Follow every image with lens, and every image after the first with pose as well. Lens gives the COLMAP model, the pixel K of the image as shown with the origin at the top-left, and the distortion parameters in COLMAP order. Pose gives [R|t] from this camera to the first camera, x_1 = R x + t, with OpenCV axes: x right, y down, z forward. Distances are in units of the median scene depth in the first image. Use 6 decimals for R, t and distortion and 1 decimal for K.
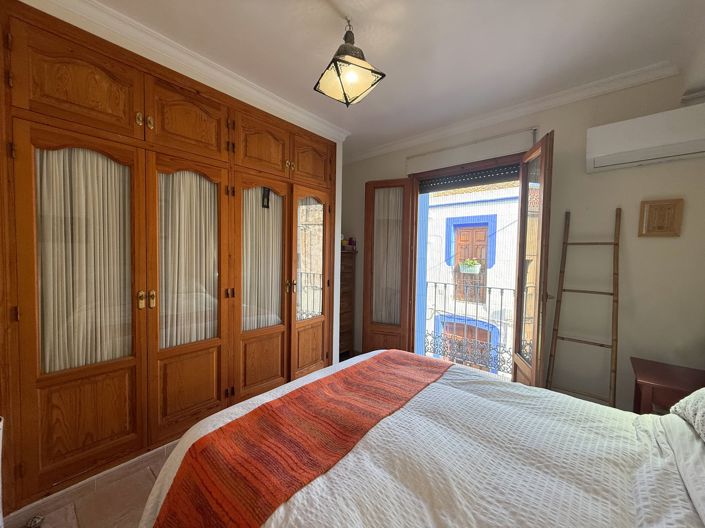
lens RADIAL K [[280.2, 0, 350.7], [0, 280.2, 264.2], [0, 0, 1]] dist [0.000297, -0.000019]
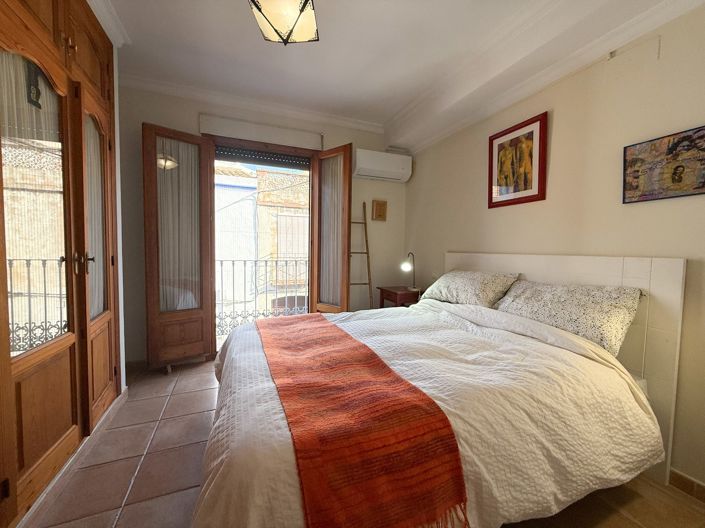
lens RADIAL K [[280.2, 0, 350.7], [0, 280.2, 264.2], [0, 0, 1]] dist [0.000297, -0.000019]
pose [[0.452701, -0.056995, 0.889839, -0.625339], [0.026080, 0.998374, 0.050679, 0.087584], [-0.891281, 0.000264, 0.453451, 0.326990]]
